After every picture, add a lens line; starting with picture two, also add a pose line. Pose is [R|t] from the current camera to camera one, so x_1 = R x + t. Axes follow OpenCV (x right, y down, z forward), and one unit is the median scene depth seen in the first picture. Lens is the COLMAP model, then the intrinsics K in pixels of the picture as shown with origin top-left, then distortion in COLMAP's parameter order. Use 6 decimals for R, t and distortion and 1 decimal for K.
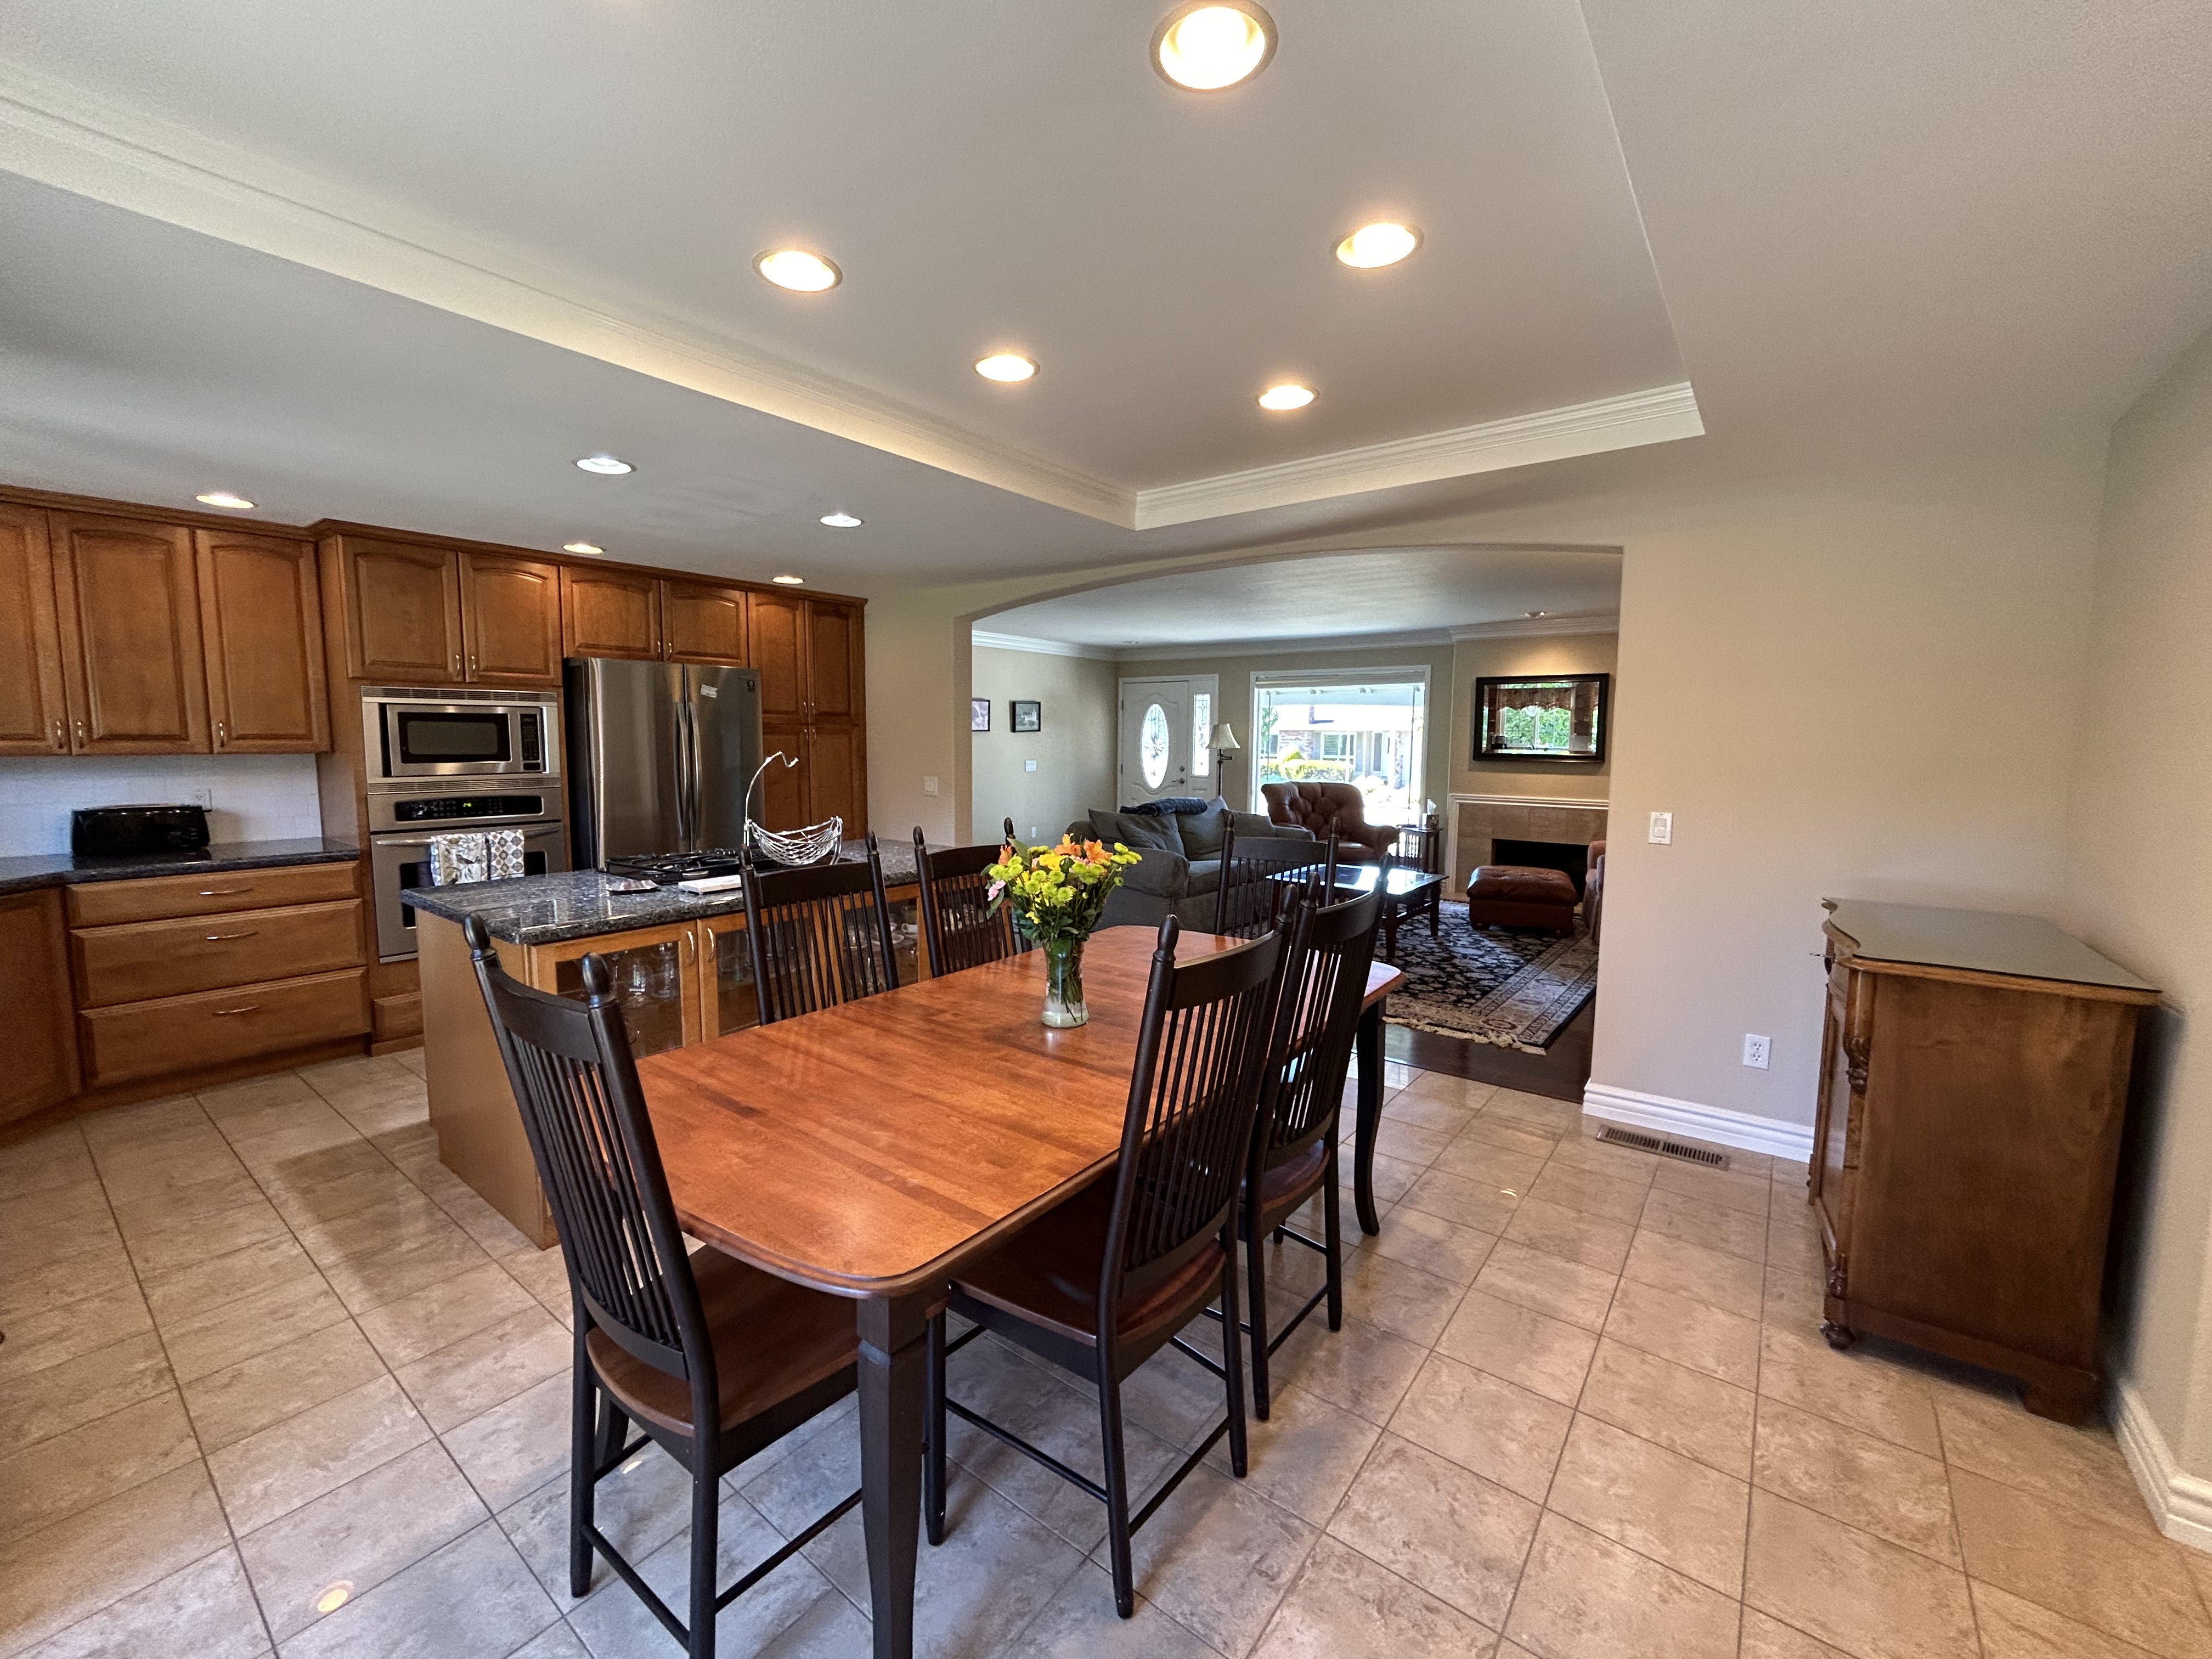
lens RADIAL K [[904.3, 0, 1100.3], [0, 904.3, 826.8], [0, 0, 1]] dist [0.000848, -0.000538]
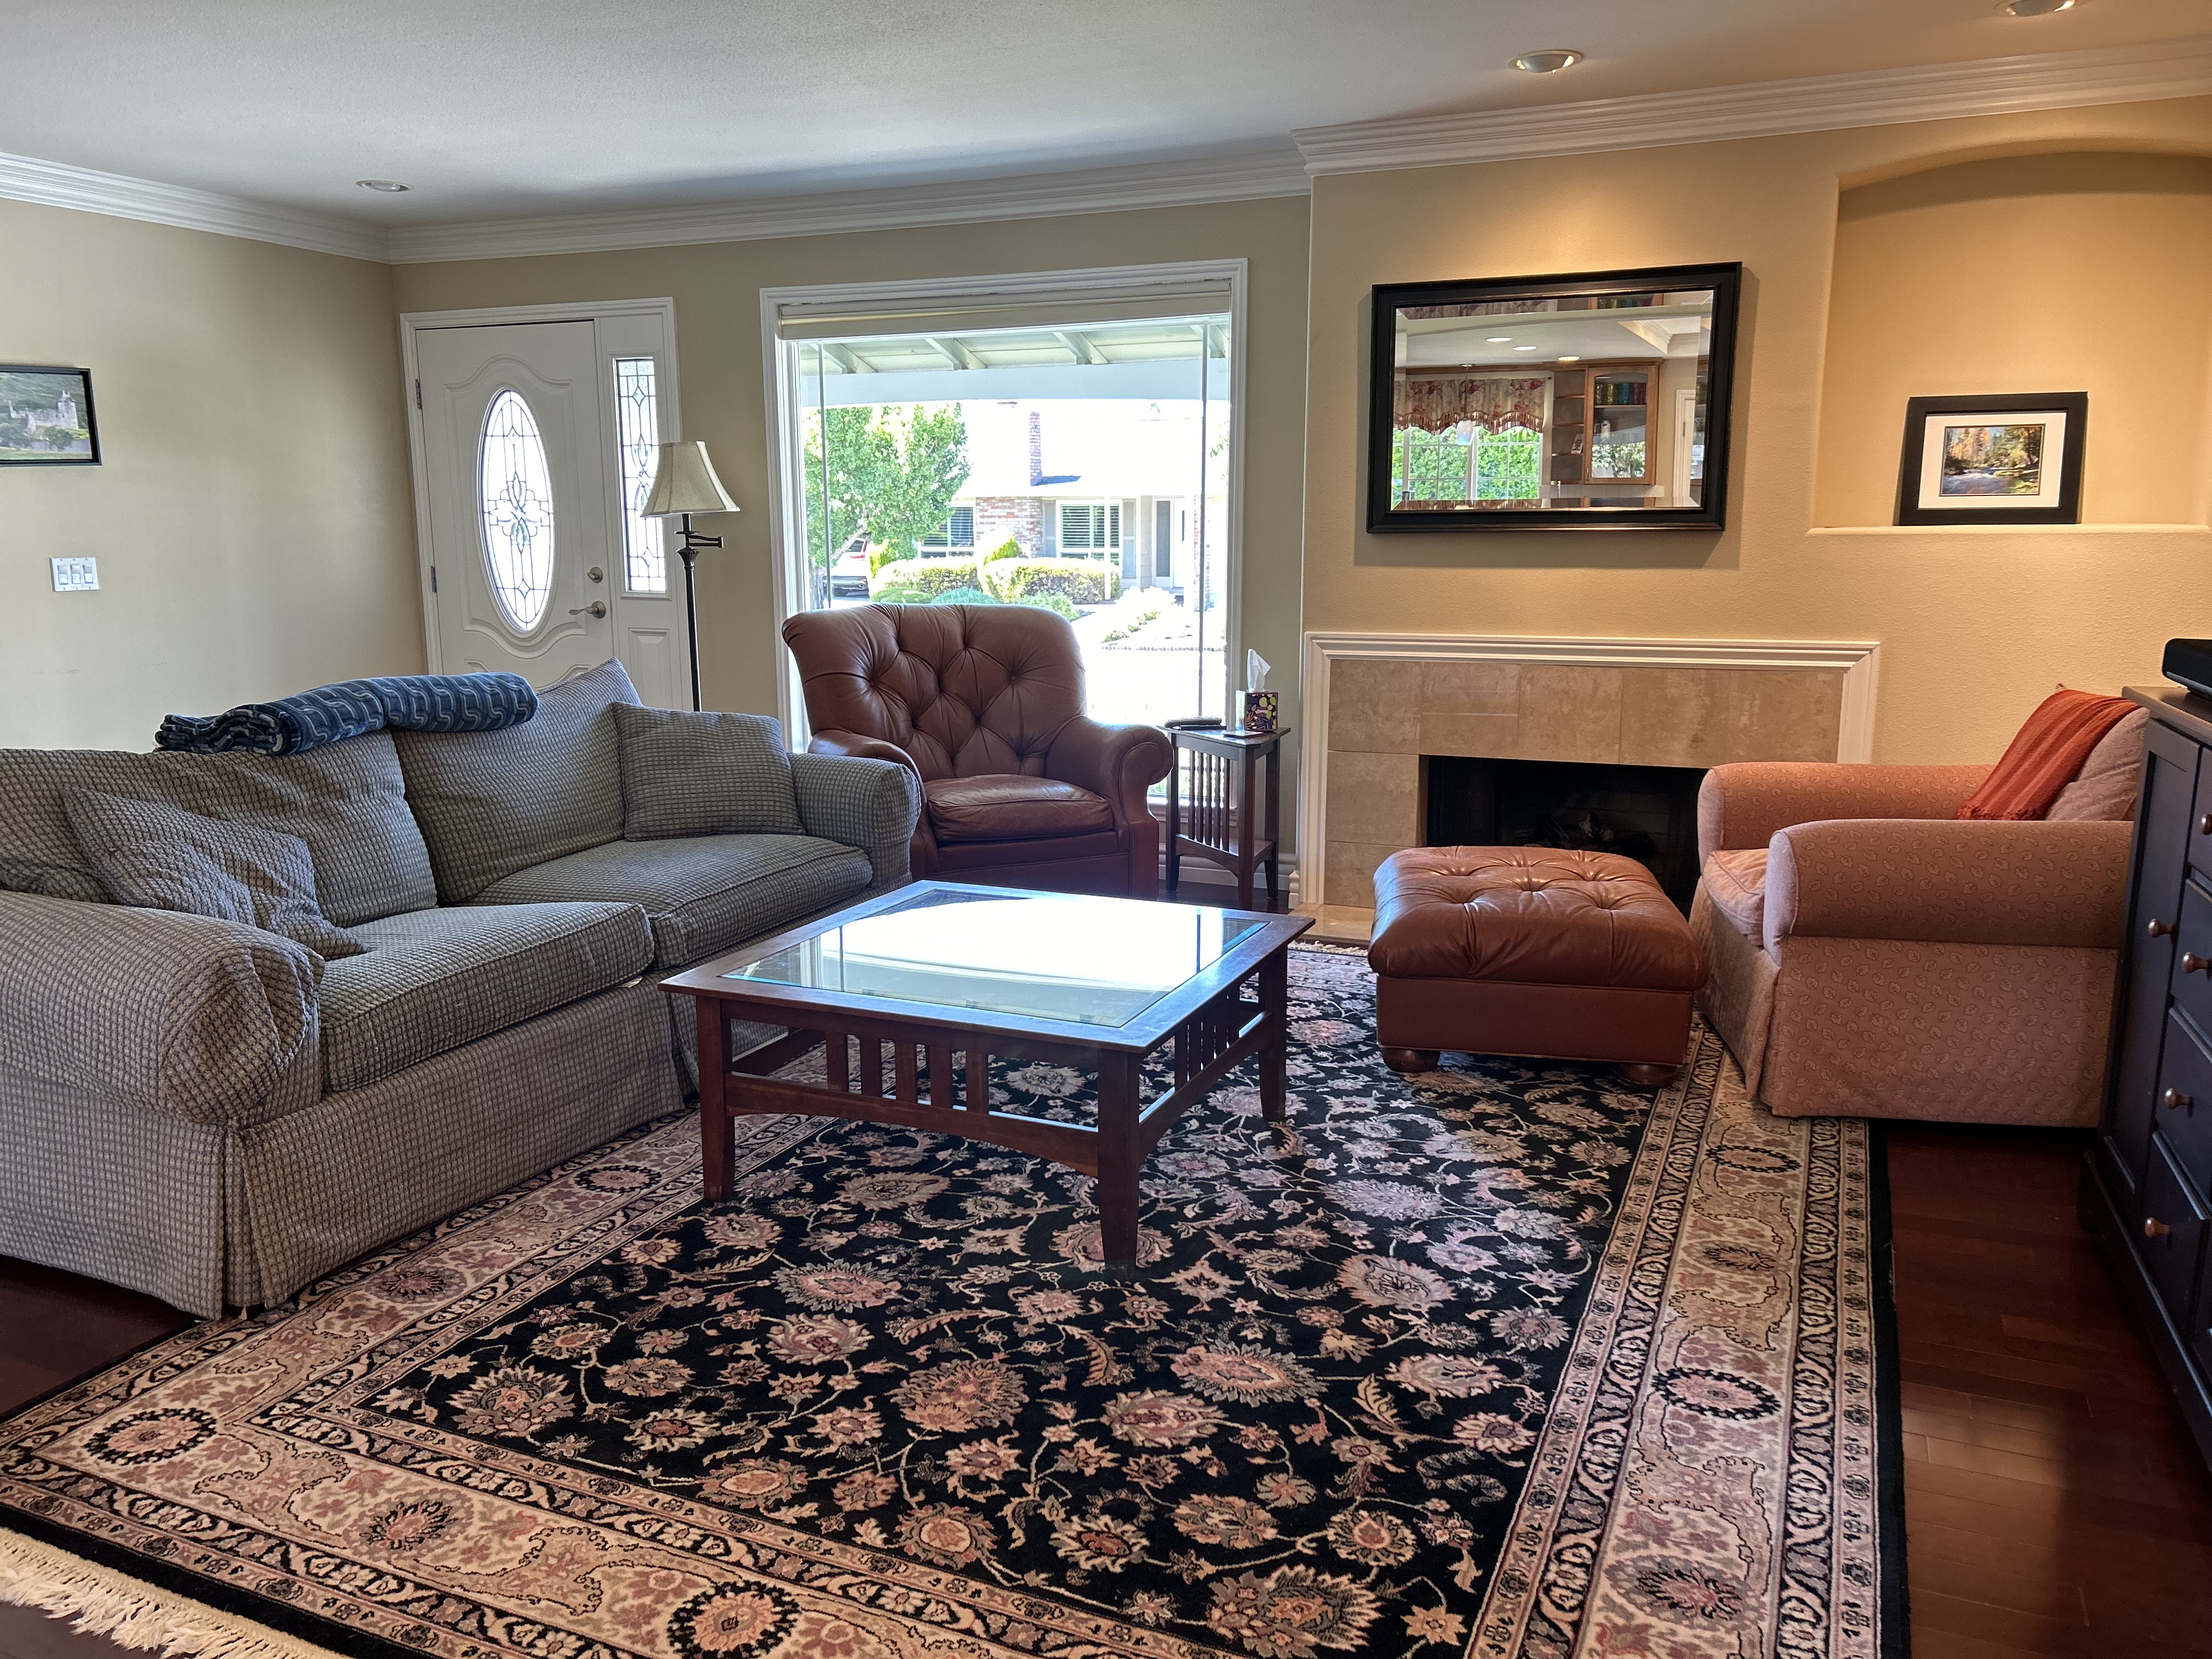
lens RADIAL K [[1657.9, 0, 1102.9], [0, 1657.9, 849.3], [0, 0, 1]] dist [0.047785, -0.042157]
pose [[0.967683, -0.061520, 0.244551, 0.273877], [0.037528, 0.994119, 0.101585, -0.038597], [-0.249363, -0.089125, 0.964300, 0.727349]]
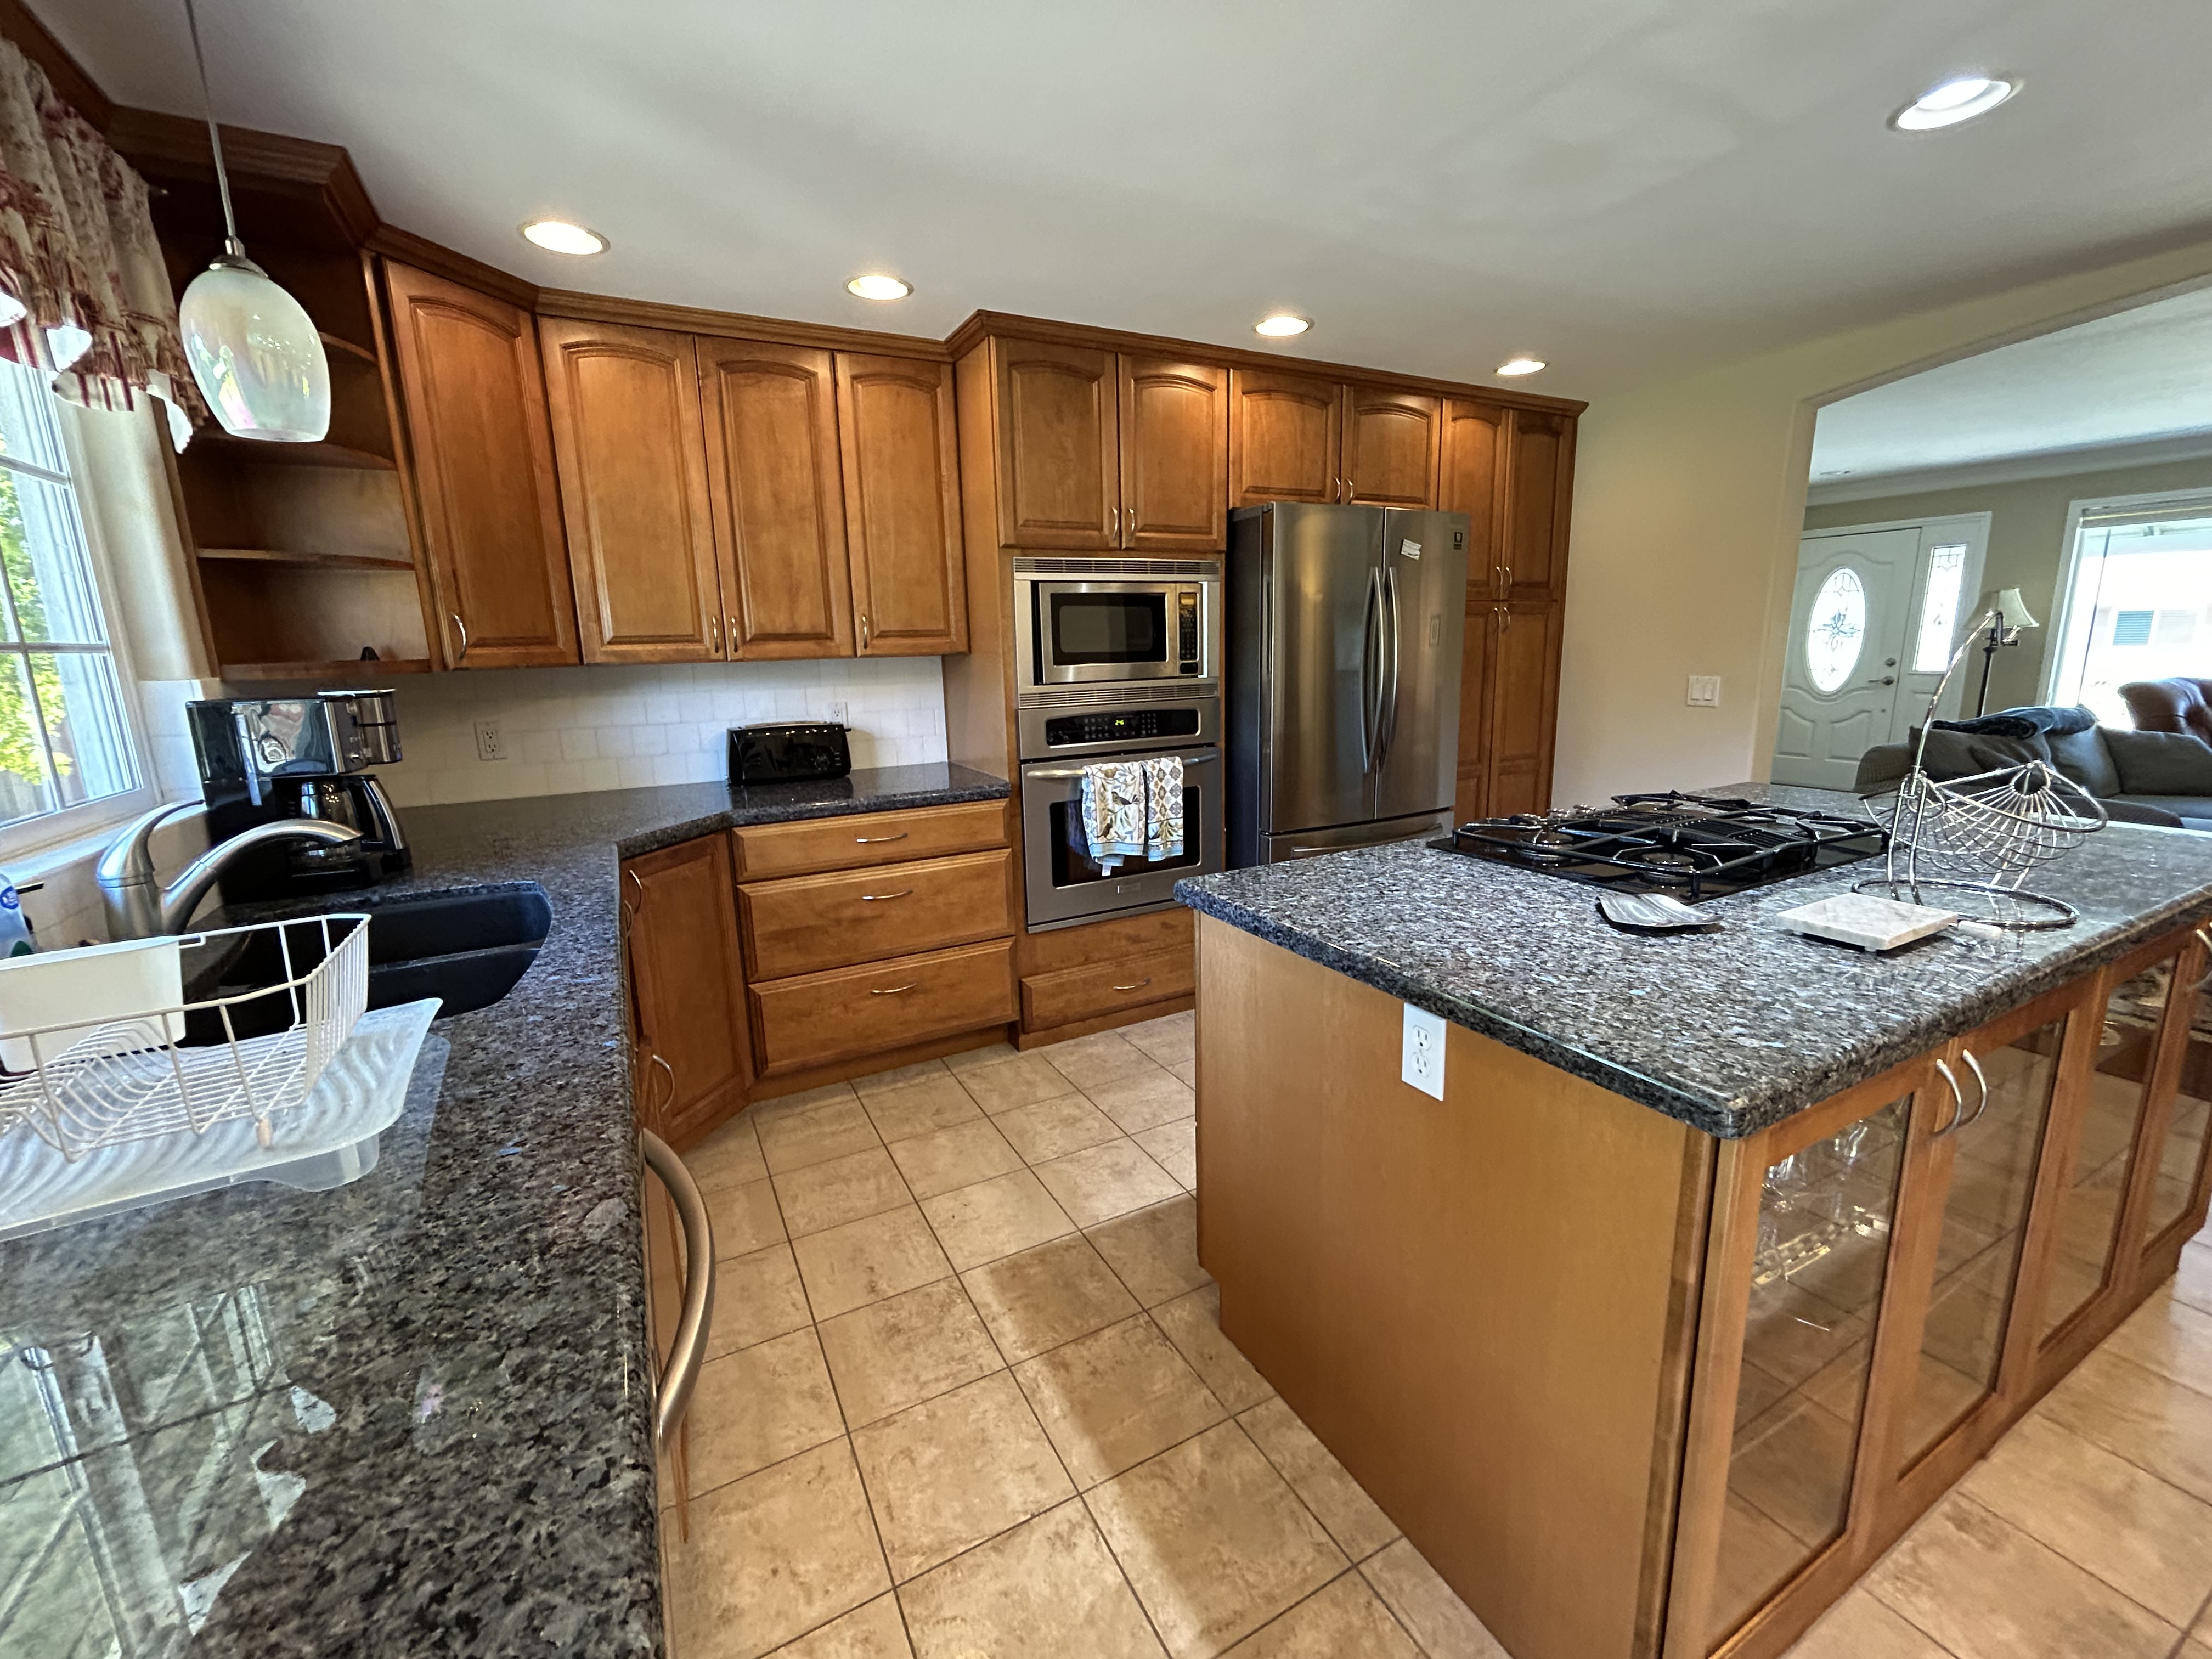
lens RADIAL K [[904.3, 0, 1100.9], [0, 904.3, 832.3], [0, 0, 1]] dist [0.000848, -0.000538]
pose [[0.911212, 0.053236, -0.408483, -0.389496], [-0.009229, 0.994004, 0.108956, -0.014802], [0.411834, -0.095512, 0.906240, 0.308296]]
